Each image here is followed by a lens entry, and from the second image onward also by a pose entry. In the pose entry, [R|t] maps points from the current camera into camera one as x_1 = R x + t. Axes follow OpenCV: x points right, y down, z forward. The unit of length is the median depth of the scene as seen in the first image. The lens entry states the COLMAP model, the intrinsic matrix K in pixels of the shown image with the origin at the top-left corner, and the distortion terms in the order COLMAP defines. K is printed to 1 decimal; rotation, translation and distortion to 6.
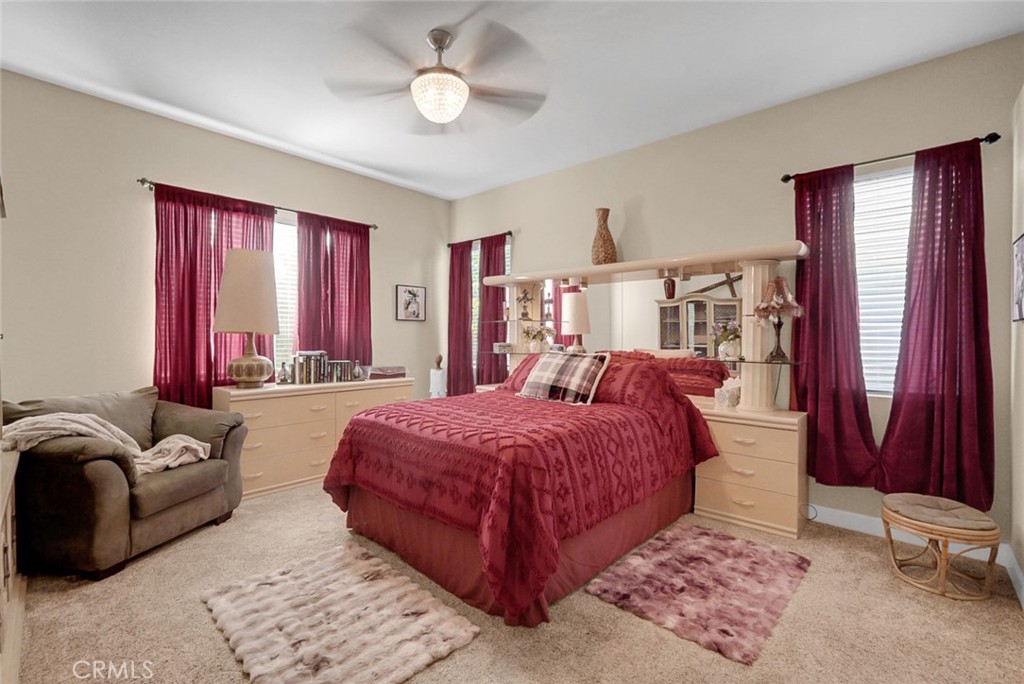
lens RADIAL K [[467.0, 0, 517.2], [0, 467.0, 340.7], [0, 0, 1]] dist [-0.008724, 0.001086]
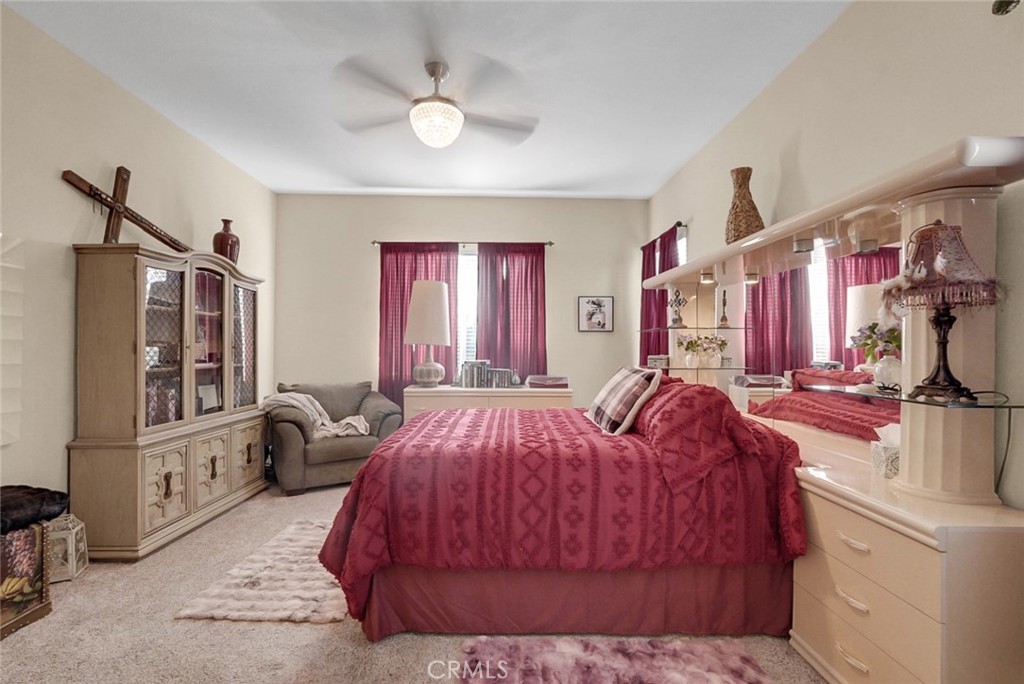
lens RADIAL K [[467.0, 0, 518.4], [0, 467.0, 344.2], [0, 0, 1]] dist [-0.008724, 0.001086]
pose [[0.672227, -0.005119, -0.740327, 0.576885], [-0.007879, 0.999870, -0.014068, -0.001780], [0.740303, 0.015290, 0.672100, 0.328944]]
